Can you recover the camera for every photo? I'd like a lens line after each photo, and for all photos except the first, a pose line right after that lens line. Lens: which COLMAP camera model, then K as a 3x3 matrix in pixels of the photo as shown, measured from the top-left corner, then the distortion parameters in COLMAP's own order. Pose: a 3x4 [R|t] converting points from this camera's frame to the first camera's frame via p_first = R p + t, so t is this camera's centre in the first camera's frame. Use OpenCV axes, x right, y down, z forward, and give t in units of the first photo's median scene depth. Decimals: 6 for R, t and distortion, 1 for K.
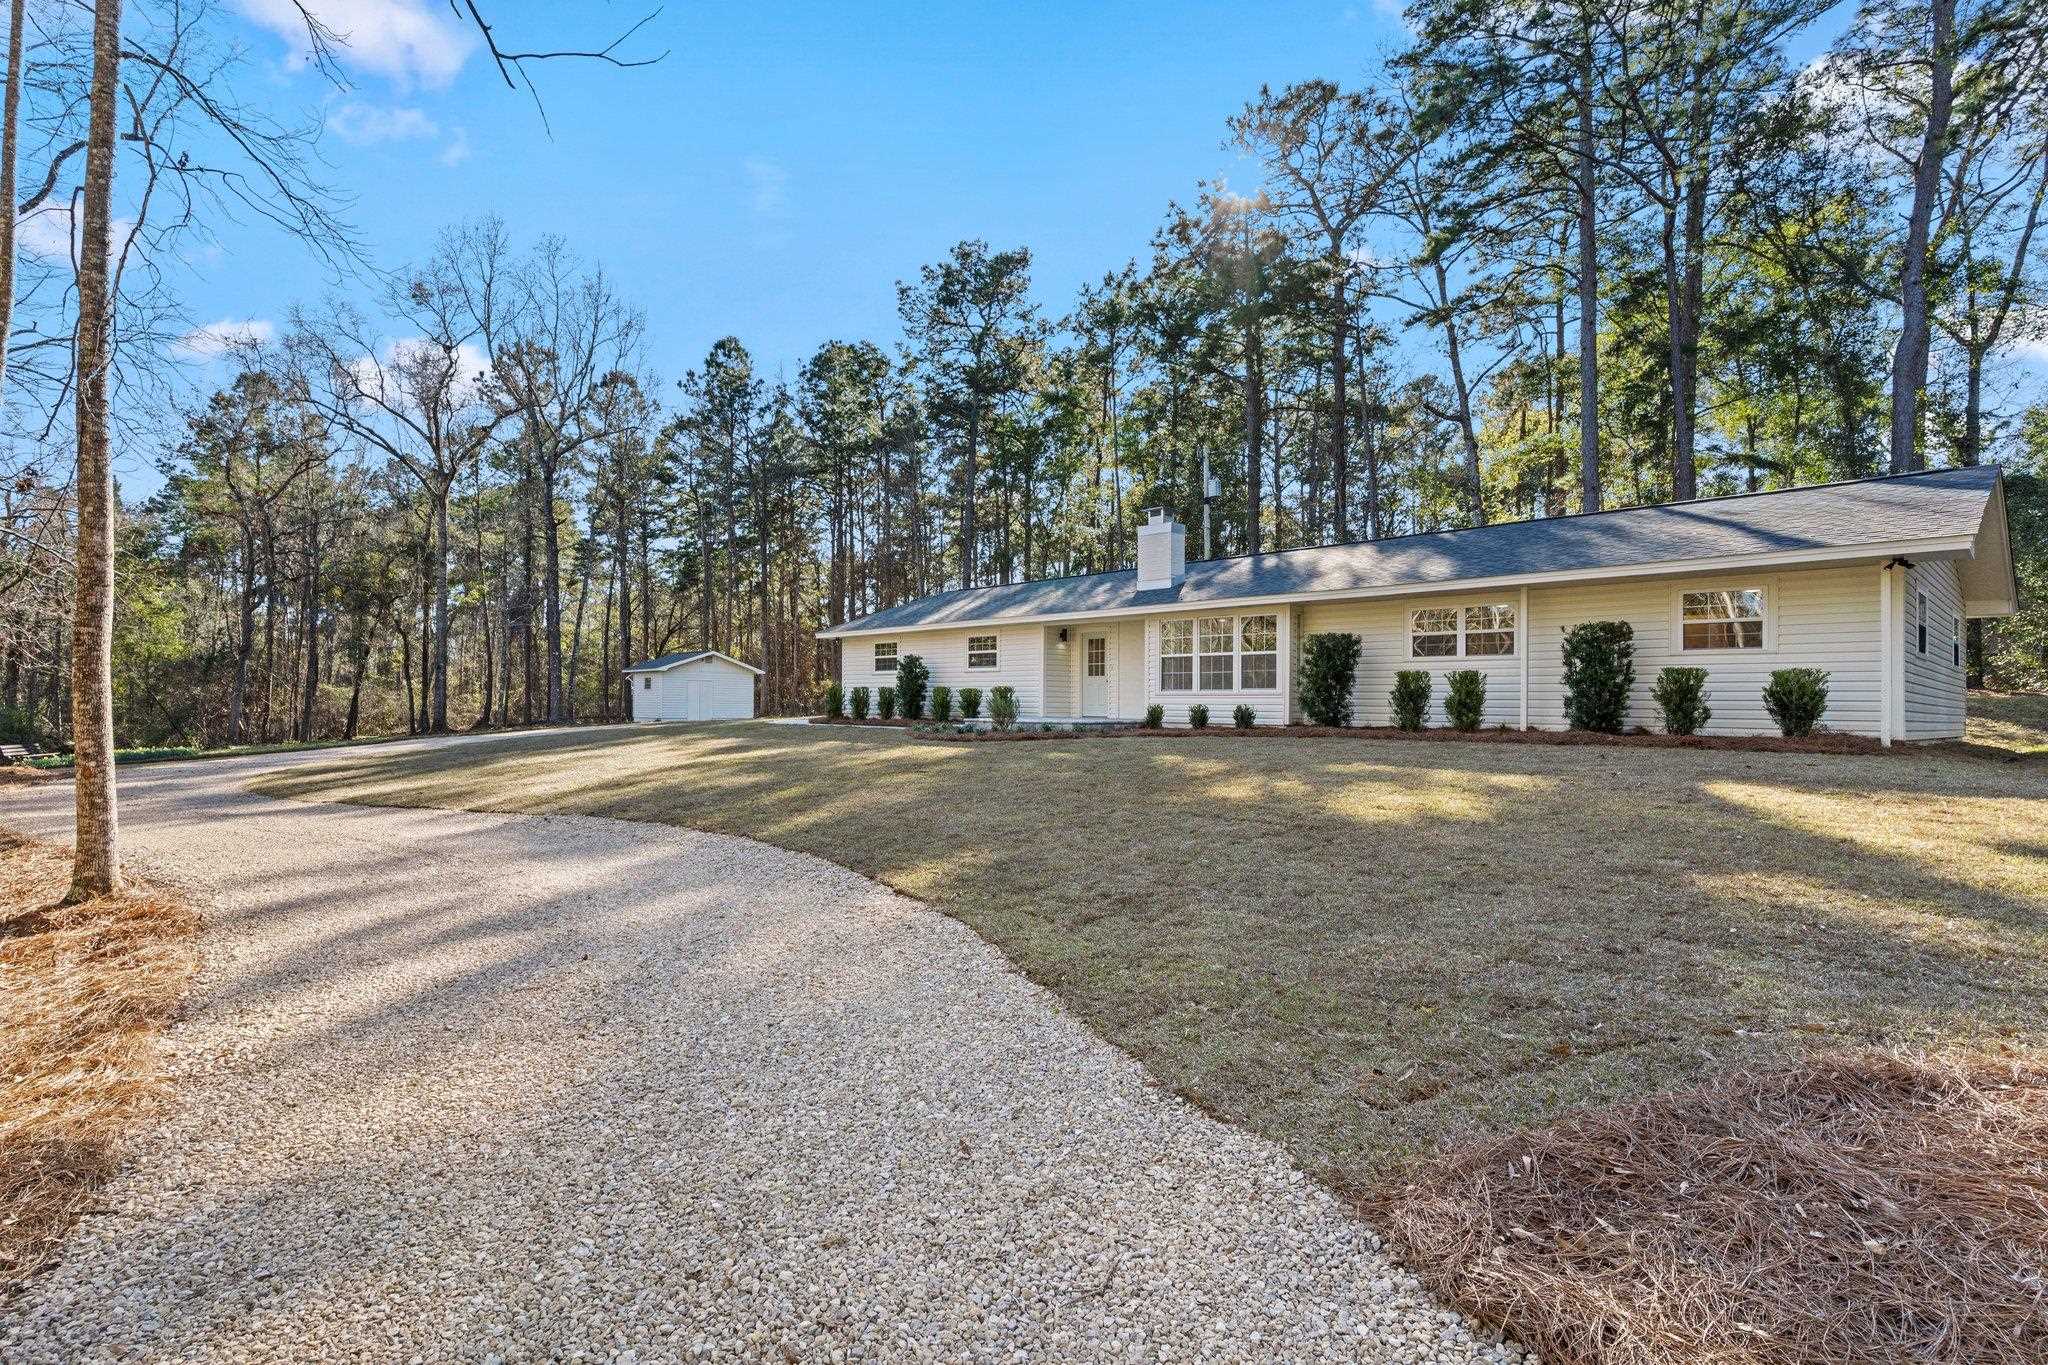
lens RADIAL K [[982.8, 0, 1024.0], [0, 982.8, 682.5], [0, 0, 1]] dist [-0.002916, -0.001410]
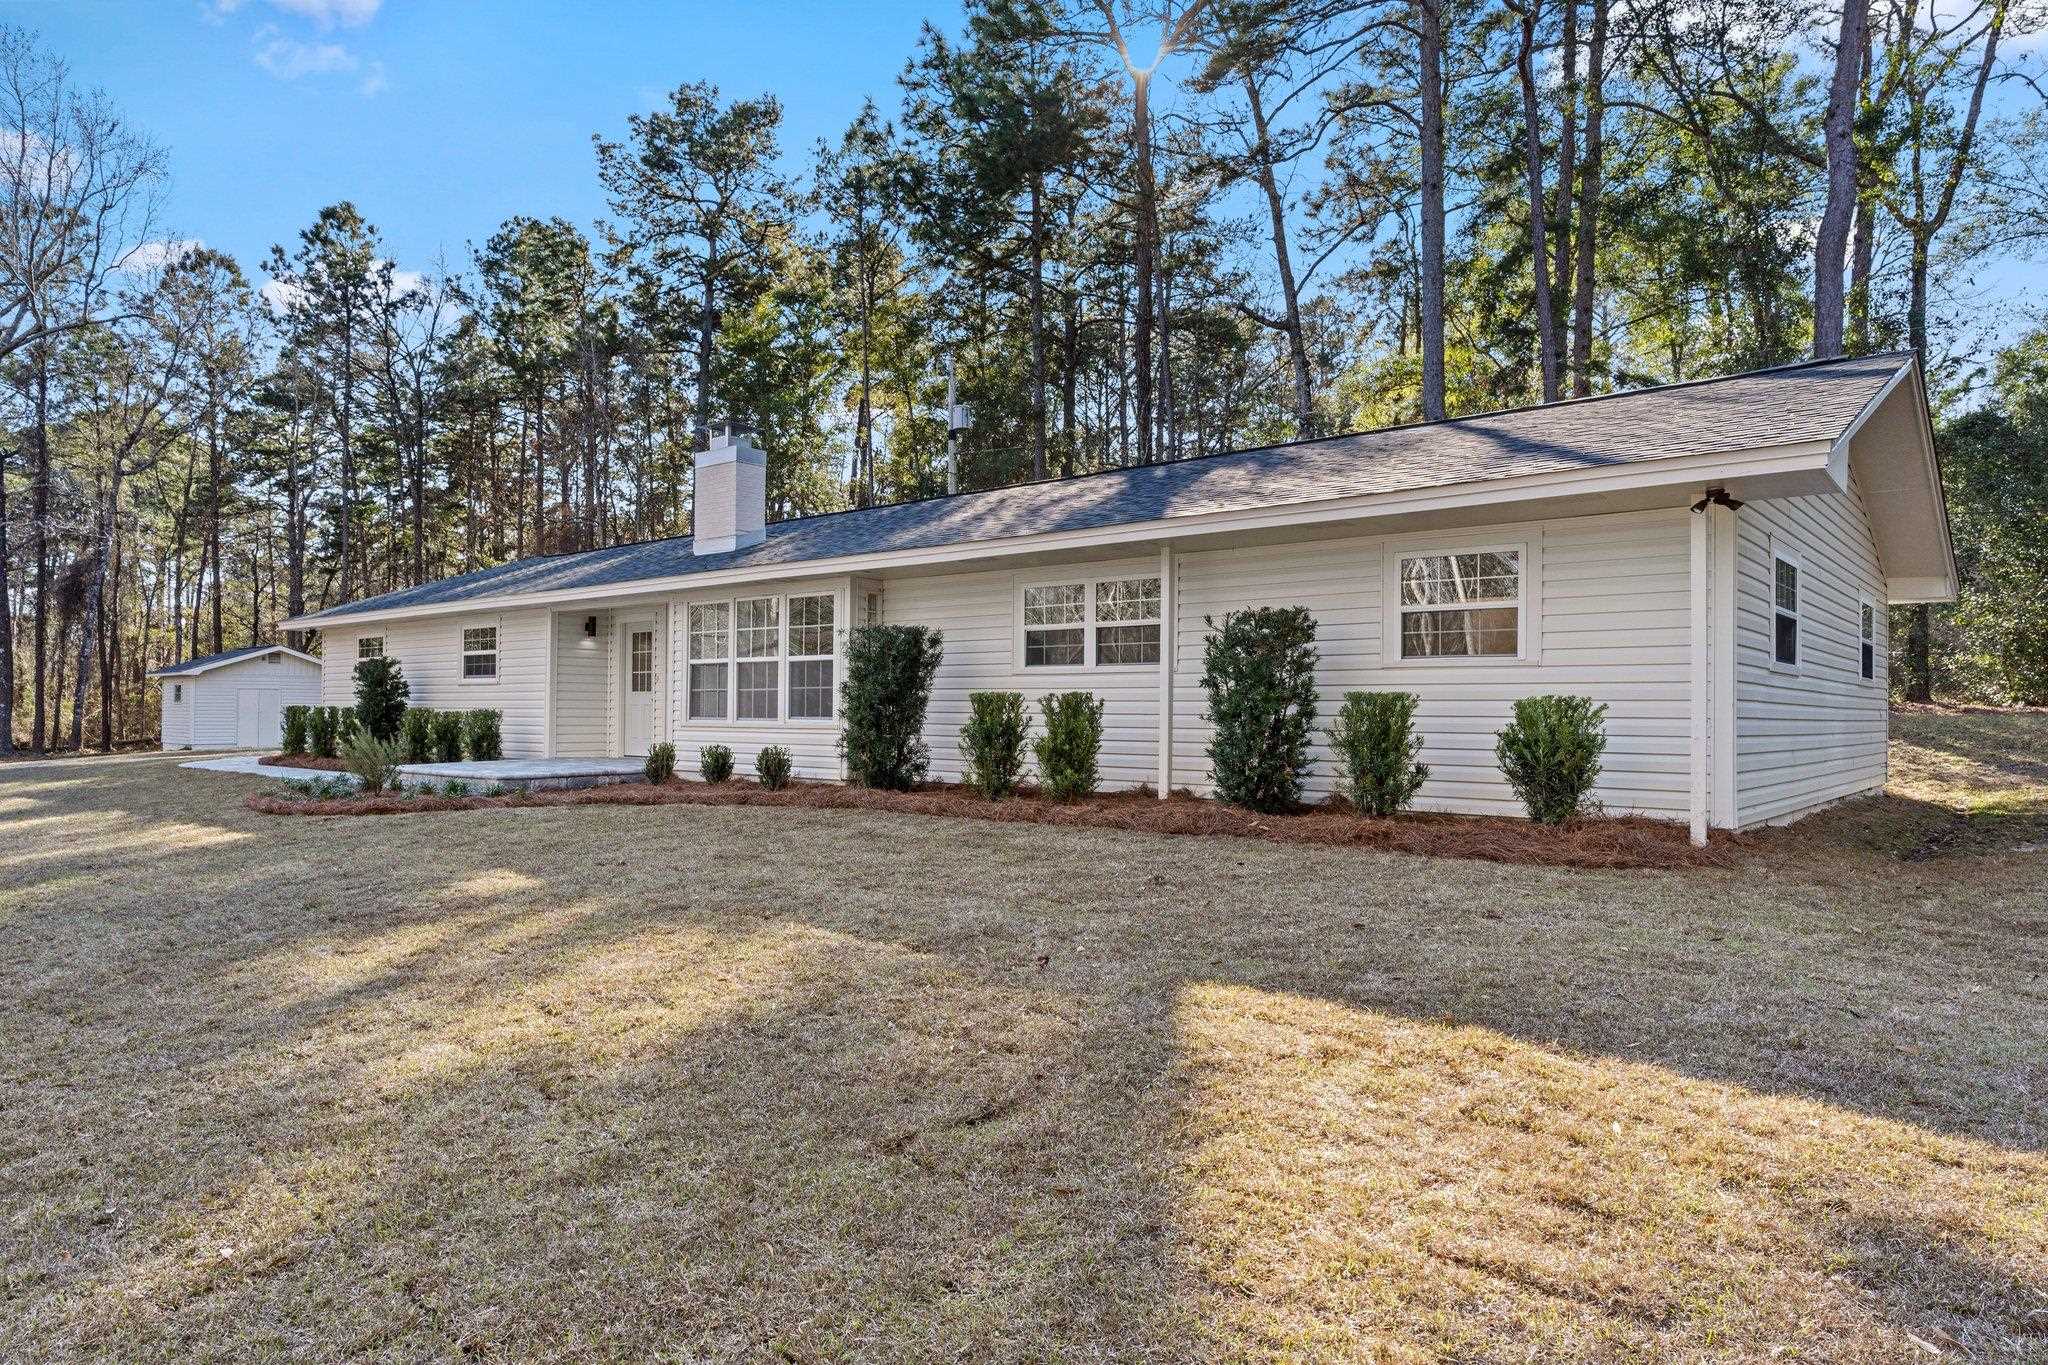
lens RADIAL K [[1216.4, 0, 1024.0], [0, 1216.4, 682.5], [0, 0, 1]] dist [-0.023090, 0.016301]
pose [[0.993827, -0.004408, 0.110850, 0.221930], [0.004100, 0.999987, 0.003008, -0.013016], [-0.110862, -0.002535, 0.993833, 0.193498]]
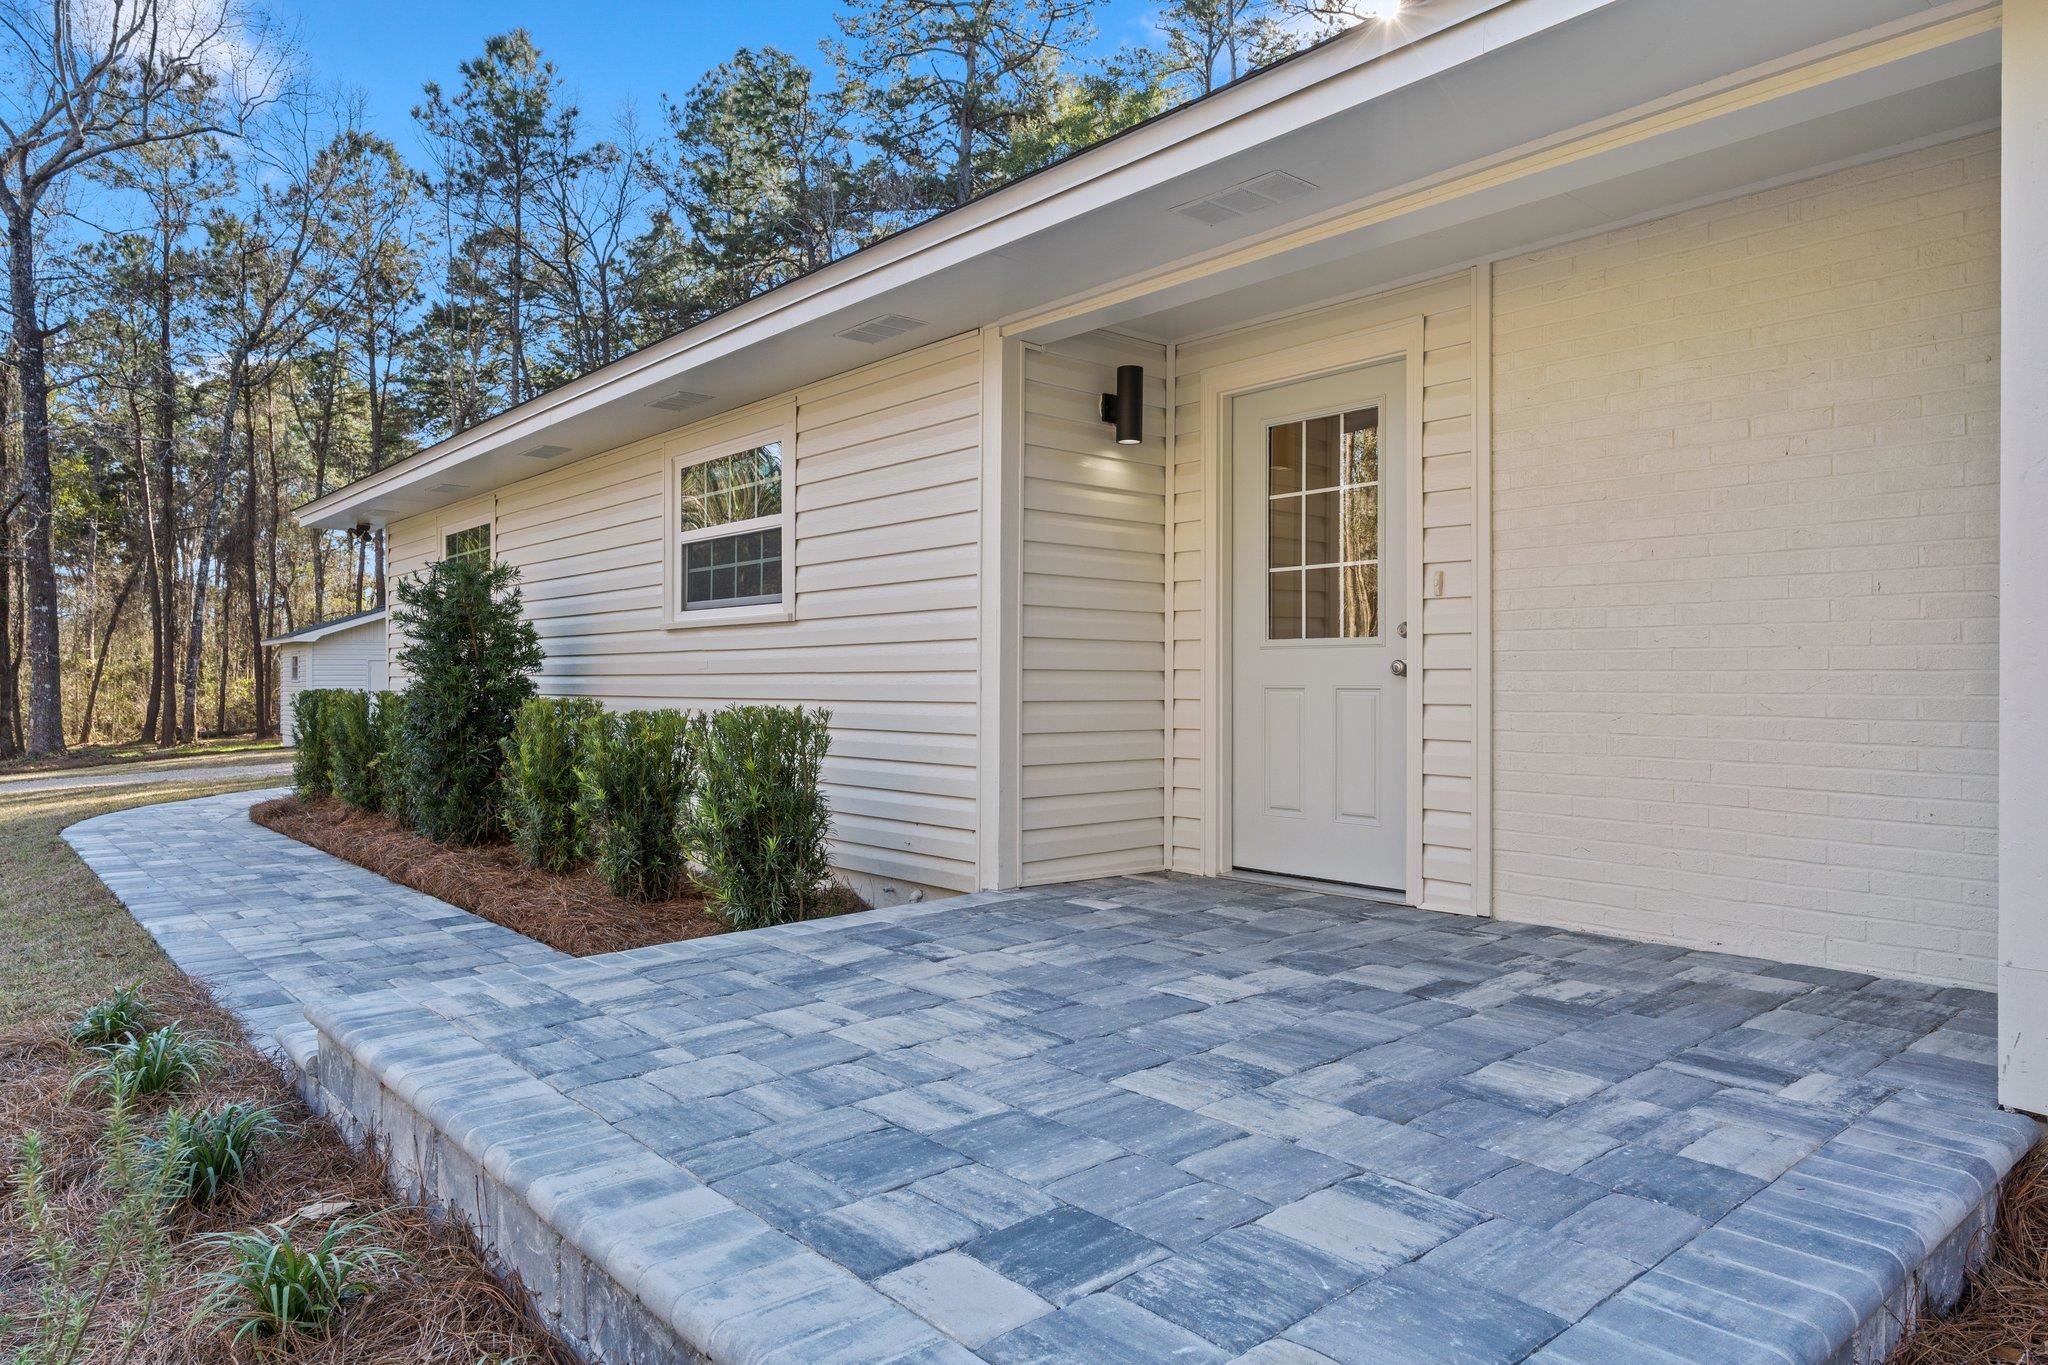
lens RADIAL K [[1307.7, 0, 1024.0], [0, 1307.7, 682.5], [0, 0, 1]] dist [-0.079320, -0.000296]
pose [[0.998880, -0.010338, -0.046173, 0.032024], [0.011448, 0.999650, 0.023830, -0.004747], [0.045911, -0.024332, 0.998649, 0.744287]]
